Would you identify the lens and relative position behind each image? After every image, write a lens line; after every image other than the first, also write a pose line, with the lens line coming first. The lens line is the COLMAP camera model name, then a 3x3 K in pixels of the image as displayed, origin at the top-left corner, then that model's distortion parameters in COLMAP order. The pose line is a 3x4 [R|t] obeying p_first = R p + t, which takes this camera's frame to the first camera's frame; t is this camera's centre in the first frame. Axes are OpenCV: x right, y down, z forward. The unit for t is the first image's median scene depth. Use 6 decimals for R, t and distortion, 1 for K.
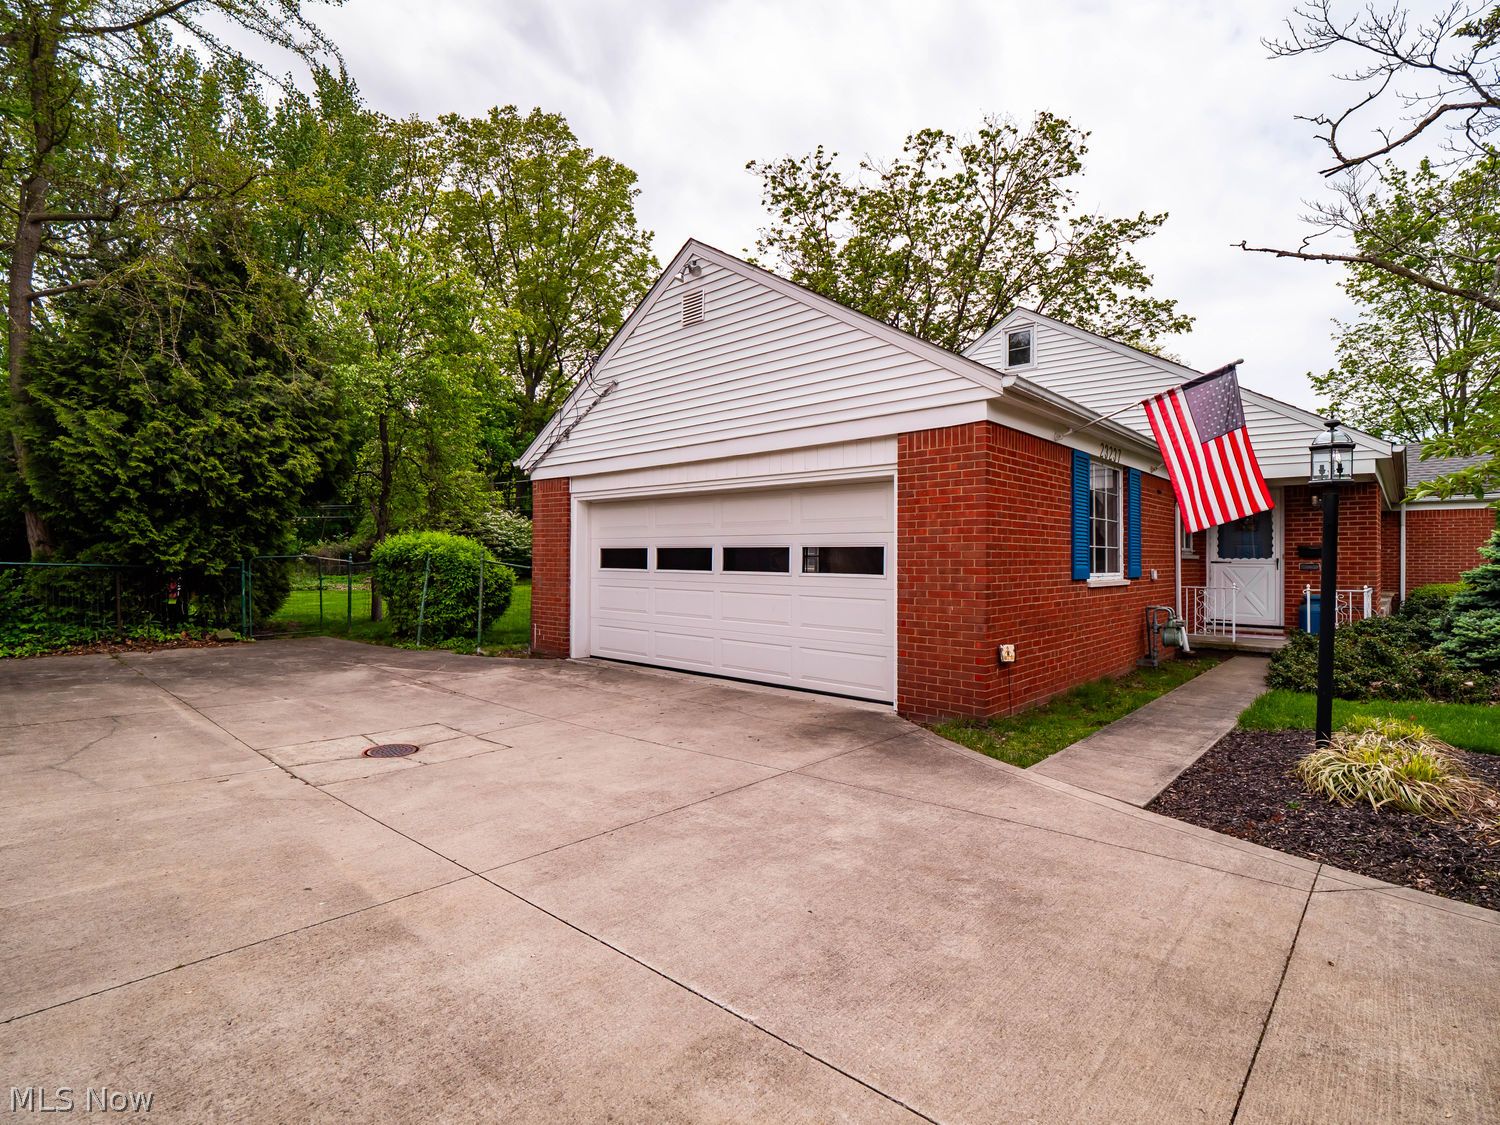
lens RADIAL K [[746.8, 0, 749.8], [0, 746.8, 559.9], [0, 0, 1]] dist [-0.015569, 0.000387]
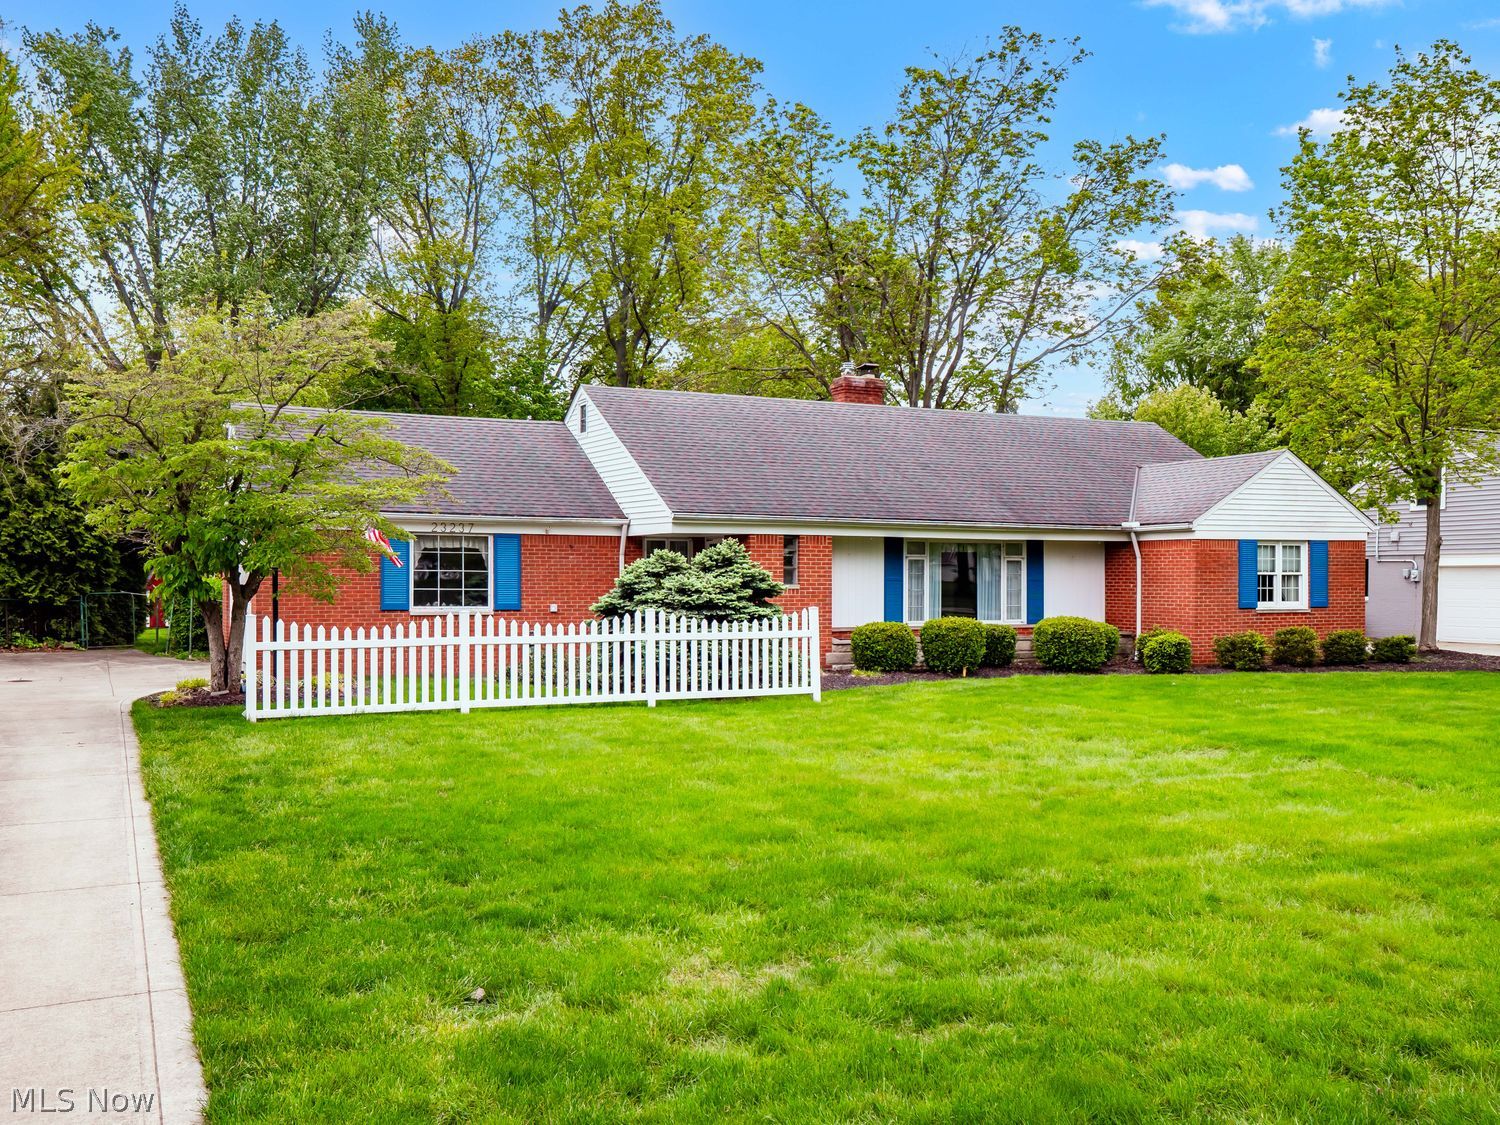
lens RADIAL K [[1394.7, 0, 748.9], [0, 1394.7, 564.9], [0, 0, 1]] dist [0.001670, -0.000623]
pose [[0.916437, -0.006223, -0.400132, 1.807444], [-0.000893, 0.999845, -0.017595, -0.014036], [0.400179, 0.016482, 0.916289, -1.113968]]
